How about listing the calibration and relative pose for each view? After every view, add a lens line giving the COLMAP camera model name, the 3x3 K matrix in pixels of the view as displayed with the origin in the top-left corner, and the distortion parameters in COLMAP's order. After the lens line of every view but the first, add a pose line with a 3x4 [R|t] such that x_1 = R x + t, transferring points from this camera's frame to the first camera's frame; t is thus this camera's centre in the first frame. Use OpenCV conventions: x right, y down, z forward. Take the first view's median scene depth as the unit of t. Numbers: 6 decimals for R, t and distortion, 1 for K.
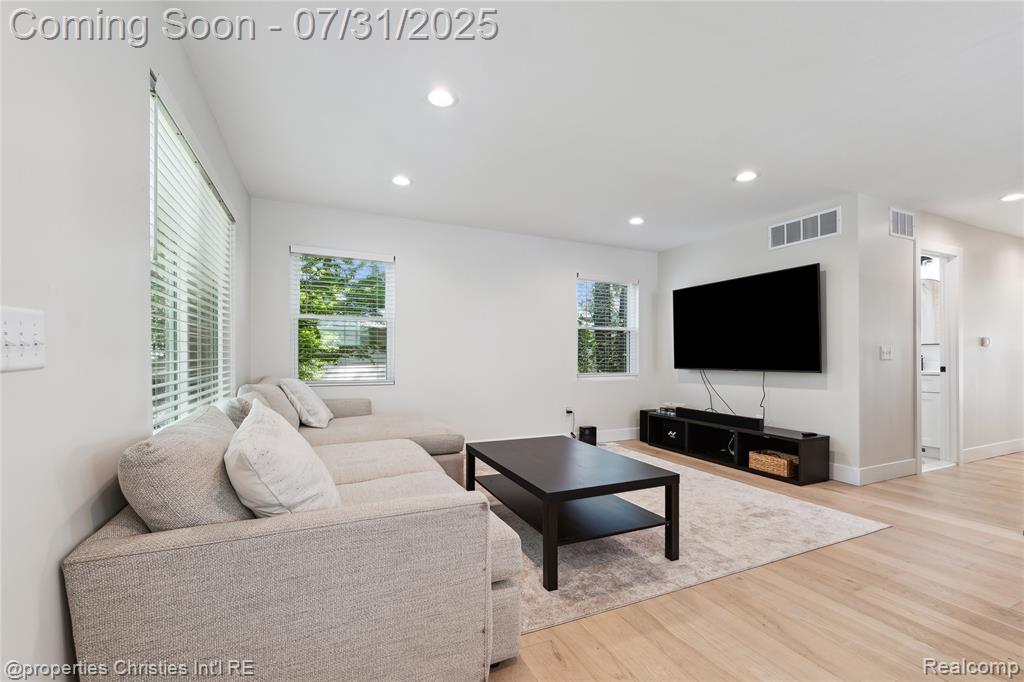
lens RADIAL K [[437.6, 0, 509.1], [0, 437.6, 351.0], [0, 0, 1]] dist [-0.003818, -0.000251]
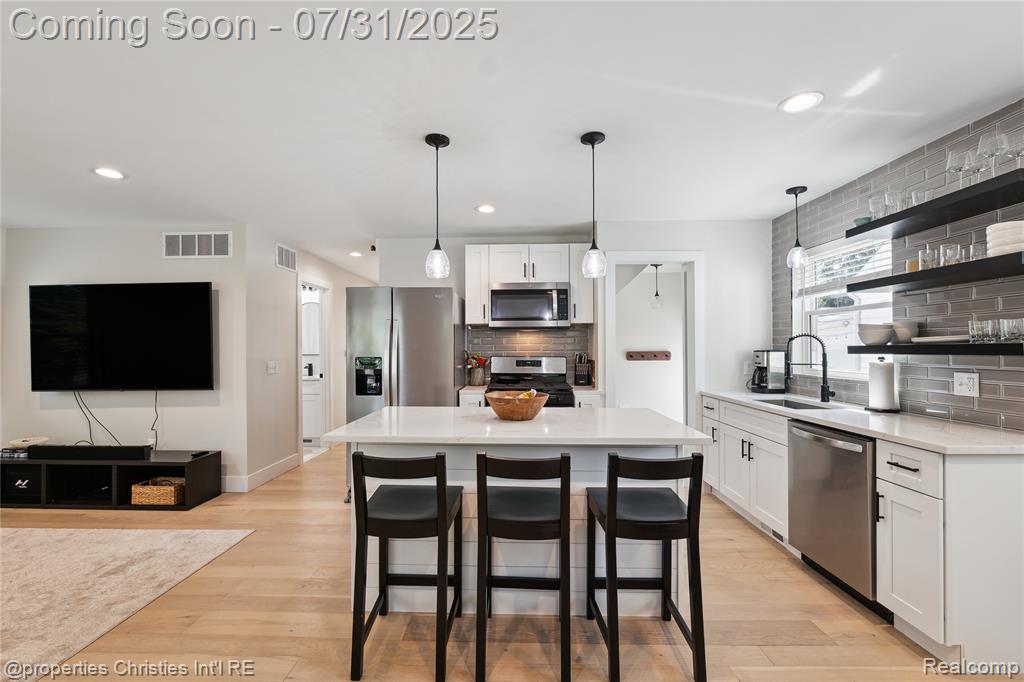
lens RADIAL K [[437.6, 0, 504.5], [0, 437.6, 338.2], [0, 0, 1]] dist [-0.003818, -0.000251]
pose [[0.433698, 0.022634, 0.900774, 0.093098], [0.002247, 0.999654, -0.026201, -0.041346], [-0.901056, 0.013387, 0.433497, -0.047659]]
